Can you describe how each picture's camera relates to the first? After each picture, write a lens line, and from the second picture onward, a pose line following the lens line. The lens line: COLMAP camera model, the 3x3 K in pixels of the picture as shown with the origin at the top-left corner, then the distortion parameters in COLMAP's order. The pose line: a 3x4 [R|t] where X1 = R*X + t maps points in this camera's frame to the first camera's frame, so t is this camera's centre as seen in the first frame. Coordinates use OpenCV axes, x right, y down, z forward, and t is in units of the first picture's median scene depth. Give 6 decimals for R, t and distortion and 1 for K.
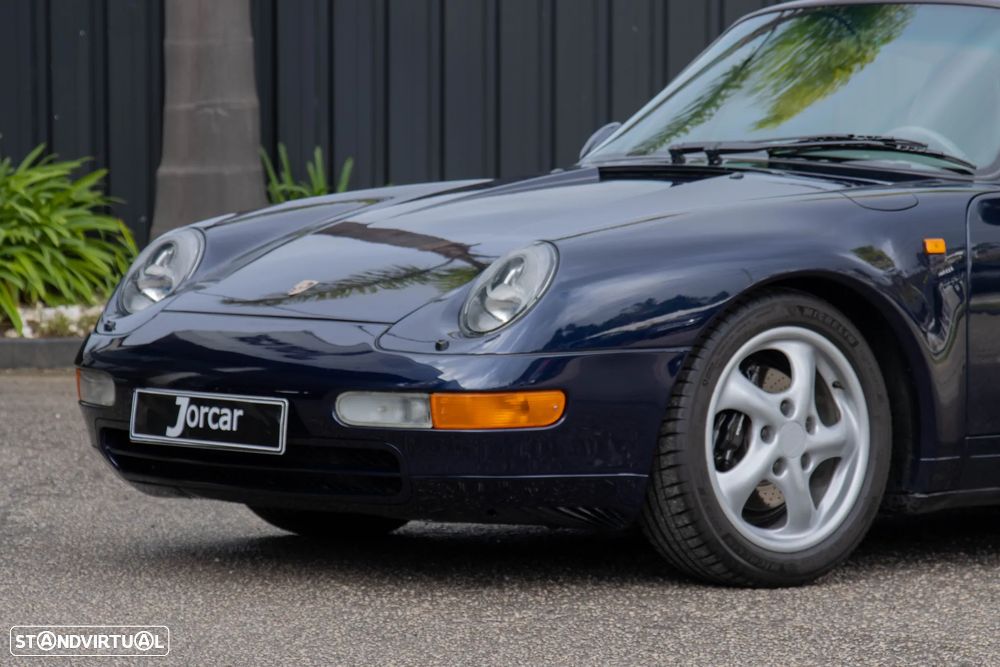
lens RADIAL K [[4910.0, 0, 443.0], [0, 4910.0, 311.2], [0, 0, 1]] dist [1.775283, 0.000000]
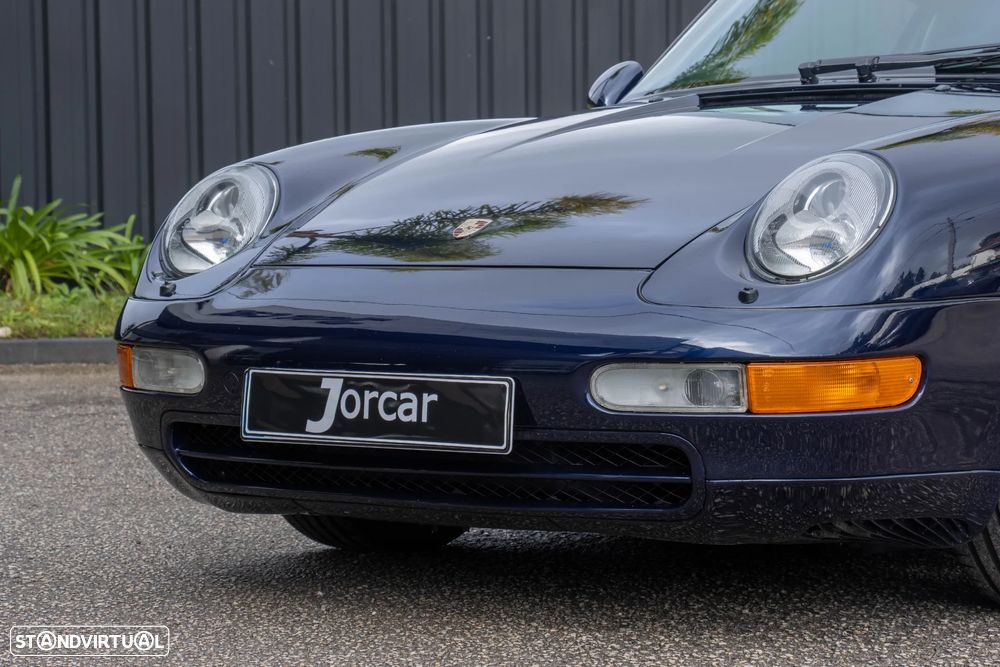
lens RADIAL K [[3112.8, 0, 499.0], [0, 3112.8, 327.3], [0, 0, 1]] dist [0.456312, 0.000000]
pose [[0.971982, -0.018384, 0.234337, -0.127713], [0.019120, 0.999817, -0.000867, 0.010073], [-0.234278, 0.005323, 0.972155, 0.512341]]
